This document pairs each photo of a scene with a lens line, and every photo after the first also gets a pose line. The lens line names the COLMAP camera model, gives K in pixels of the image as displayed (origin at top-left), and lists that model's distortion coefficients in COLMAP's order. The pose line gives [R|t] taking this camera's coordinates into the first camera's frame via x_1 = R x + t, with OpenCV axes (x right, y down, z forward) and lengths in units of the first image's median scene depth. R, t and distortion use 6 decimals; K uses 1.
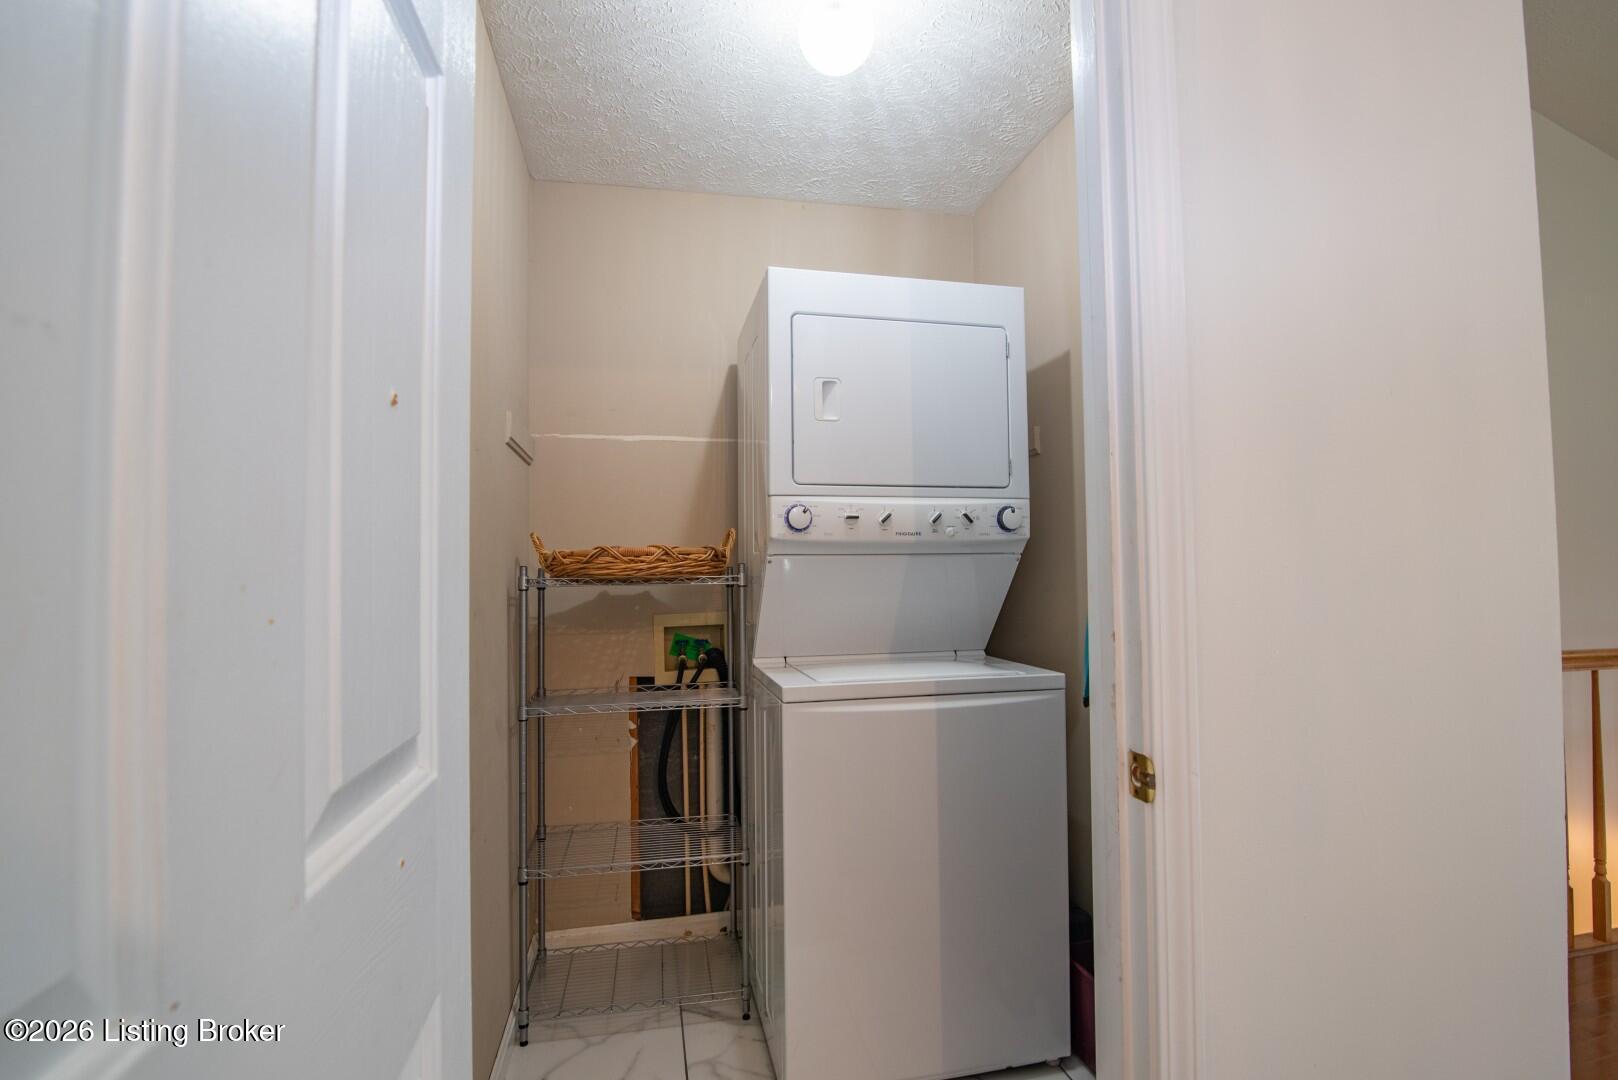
lens RADIAL K [[740.5, 0, 800.3], [0, 740.5, 545.1], [0, 0, 1]] dist [-0.023962, 0.002520]
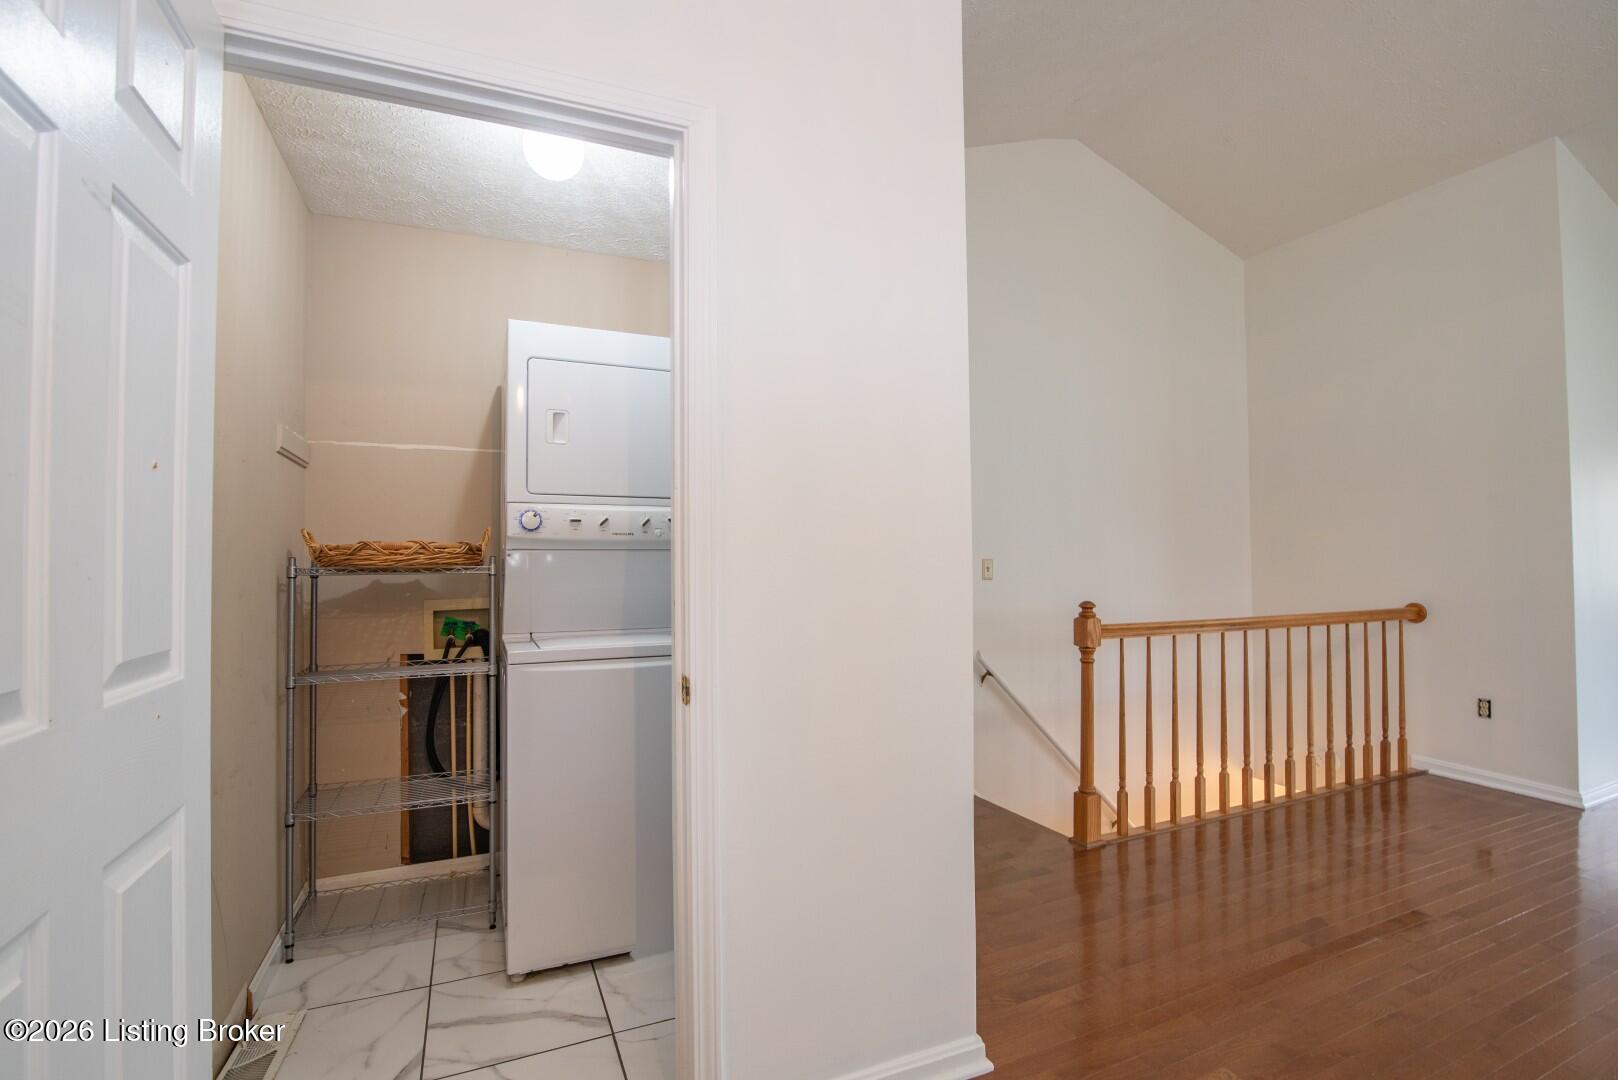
lens RADIAL K [[740.5, 0, 804.7], [0, 740.5, 545.3], [0, 0, 1]] dist [-0.023962, 0.002520]
pose [[0.978534, 0.009672, 0.205859, 0.177857], [-0.011240, 0.999916, 0.006447, -0.006989], [-0.205779, -0.008623, 0.978560, -0.298839]]
